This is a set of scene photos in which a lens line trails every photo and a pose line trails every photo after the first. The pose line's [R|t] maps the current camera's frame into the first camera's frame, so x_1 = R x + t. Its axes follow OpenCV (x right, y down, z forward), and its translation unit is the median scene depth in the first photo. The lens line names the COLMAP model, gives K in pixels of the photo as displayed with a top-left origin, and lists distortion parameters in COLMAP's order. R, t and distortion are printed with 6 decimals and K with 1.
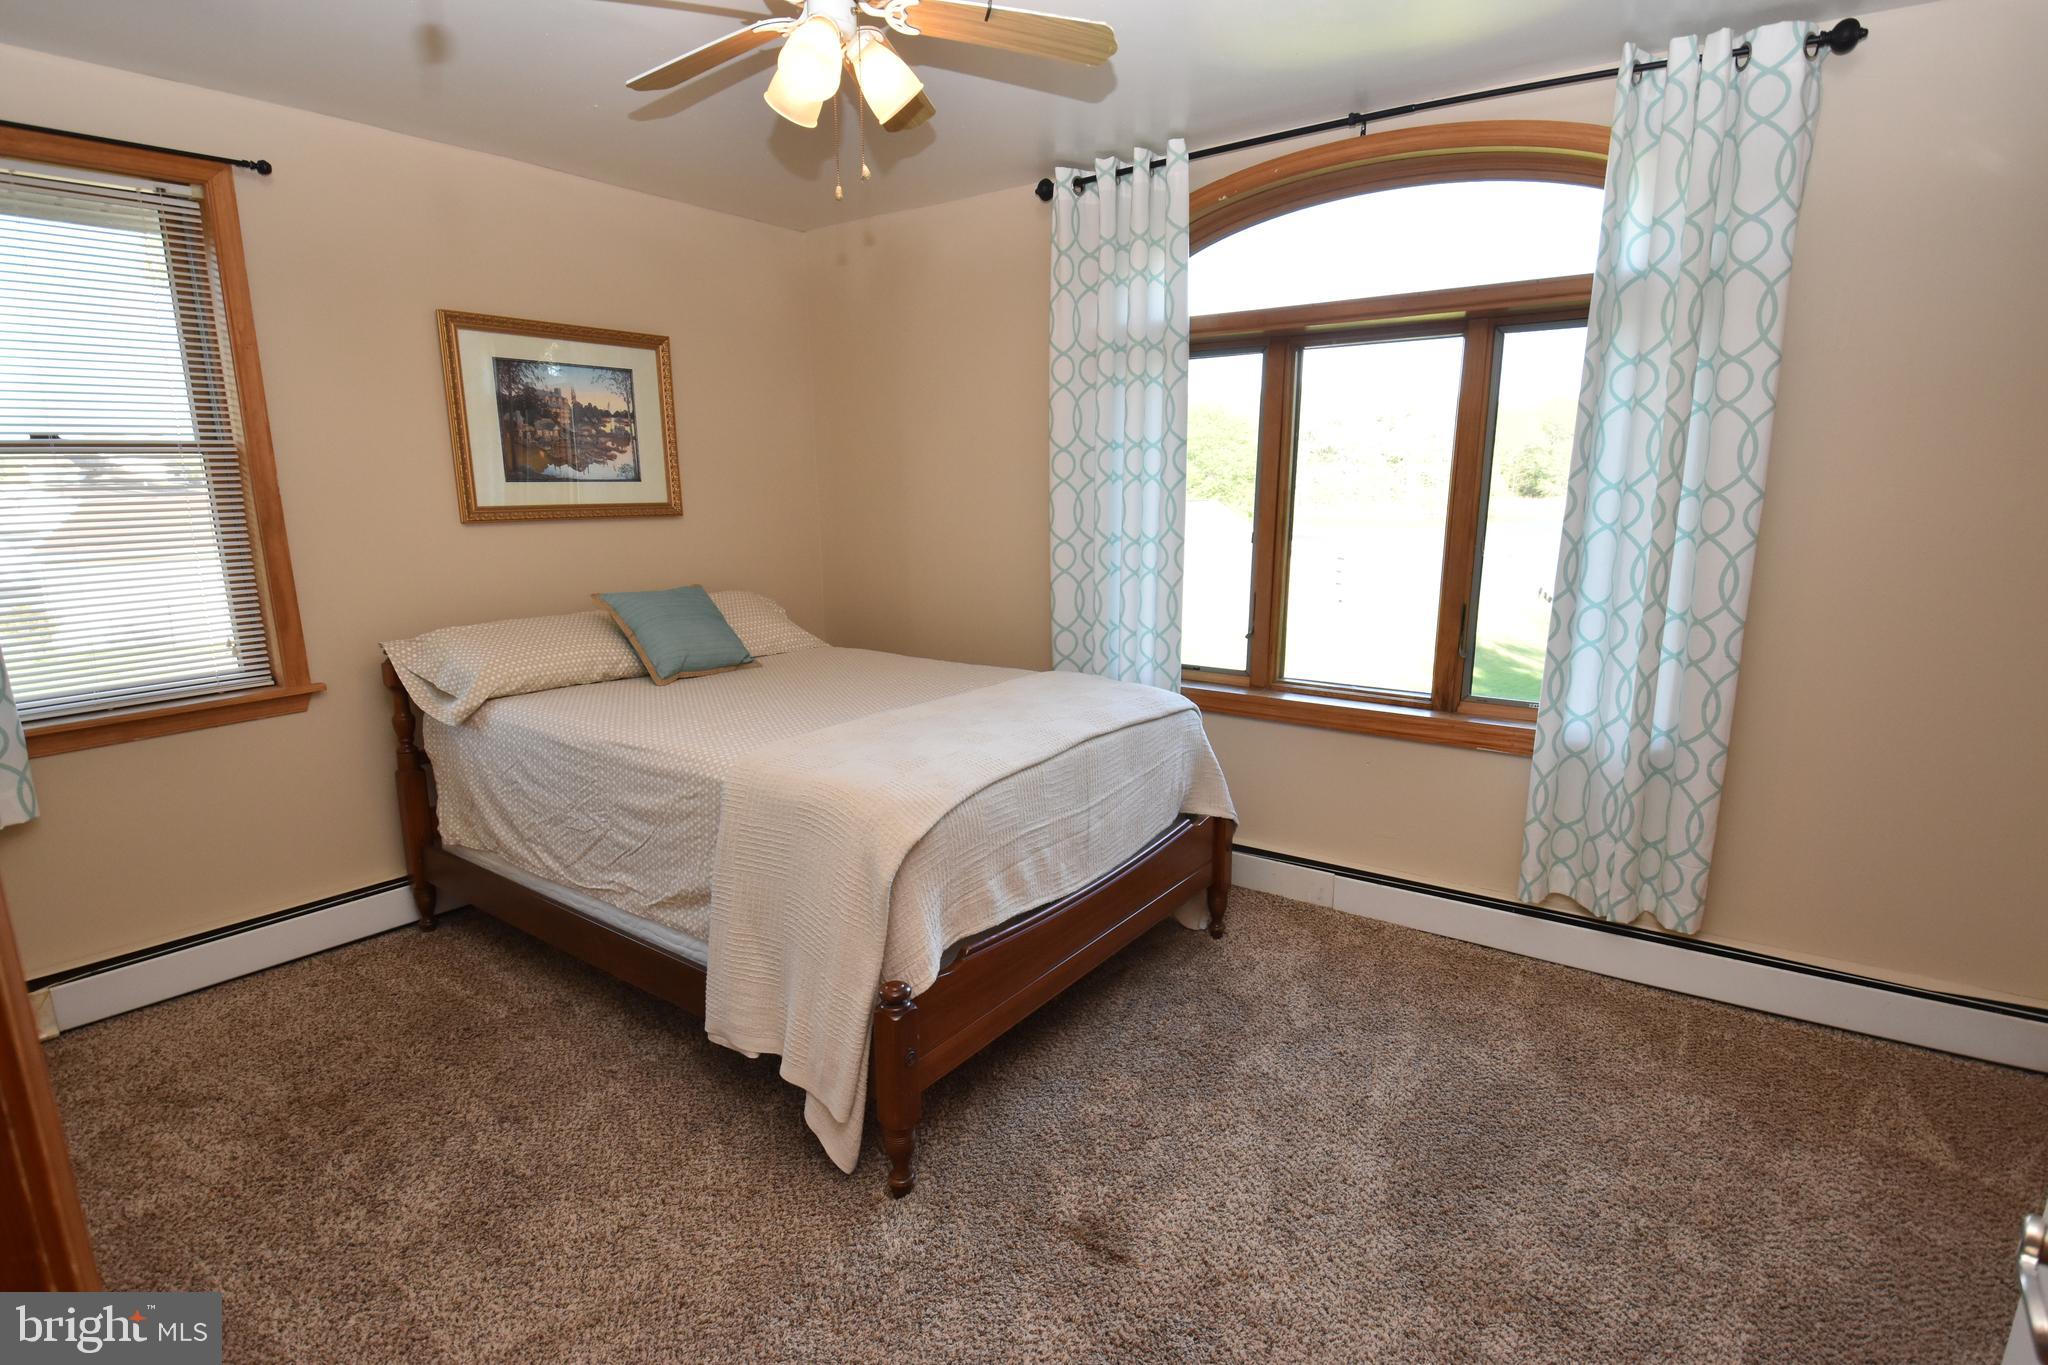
lens RADIAL K [[983.6, 0, 1024.0], [0, 983.6, 682.5], [0, 0, 1]] dist [0.002244, -0.015505]
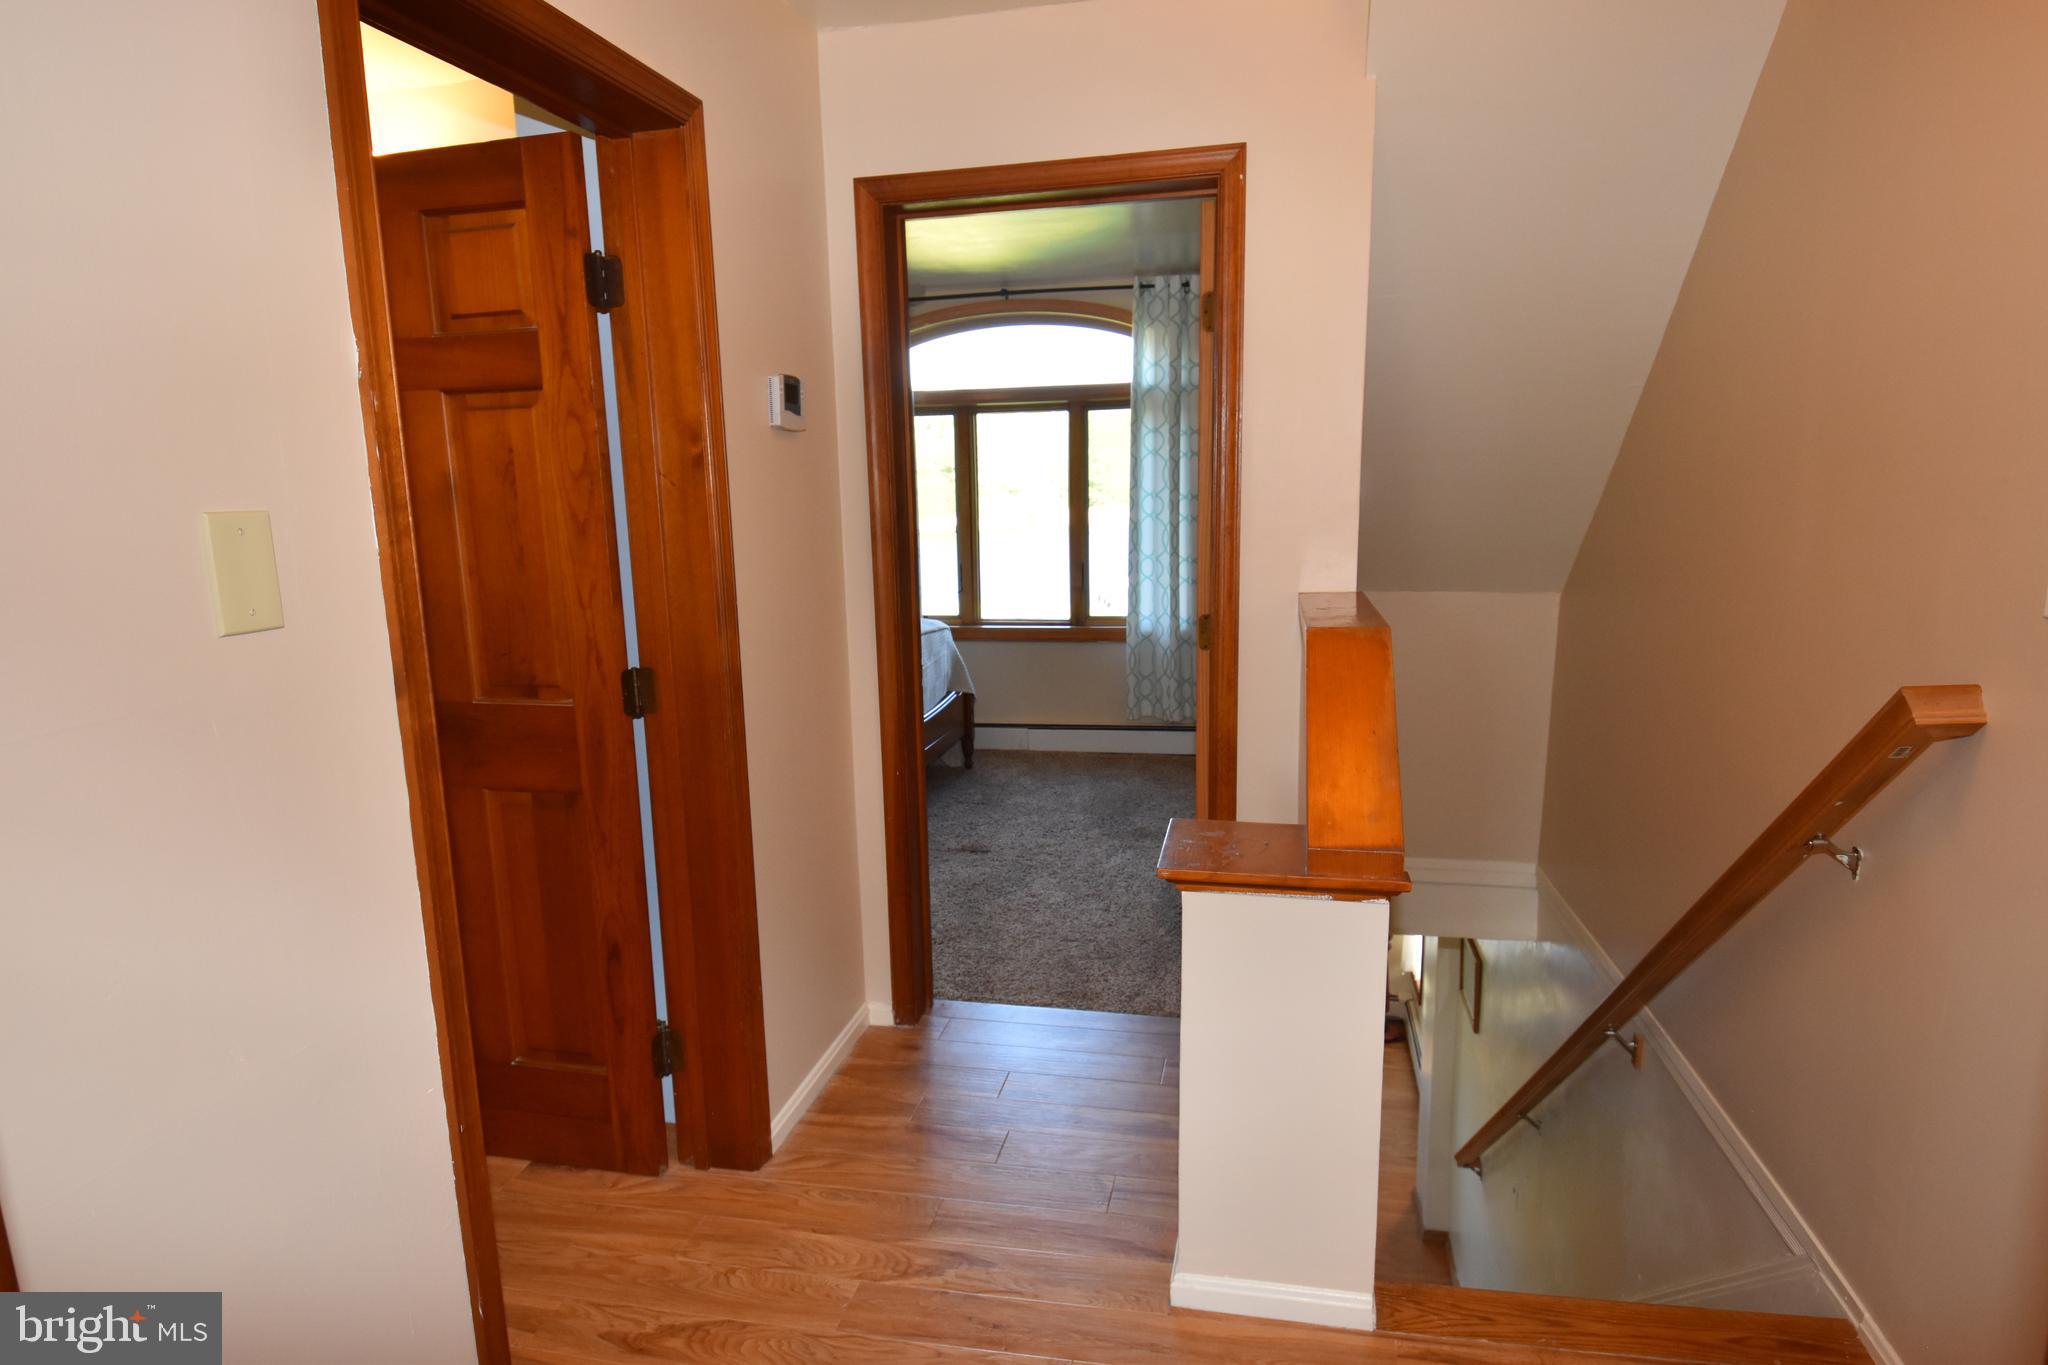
lens RADIAL K [[1133.4, 0, 1017.4], [0, 1133.4, 693.1], [0, 0, 1]] dist [0.039483, -0.057156]
pose [[0.915598, -0.088918, 0.392139, -0.528485], [0.098565, 0.995121, -0.004493, 0.167328], [-0.389826, 0.042765, 0.919895, -0.901006]]
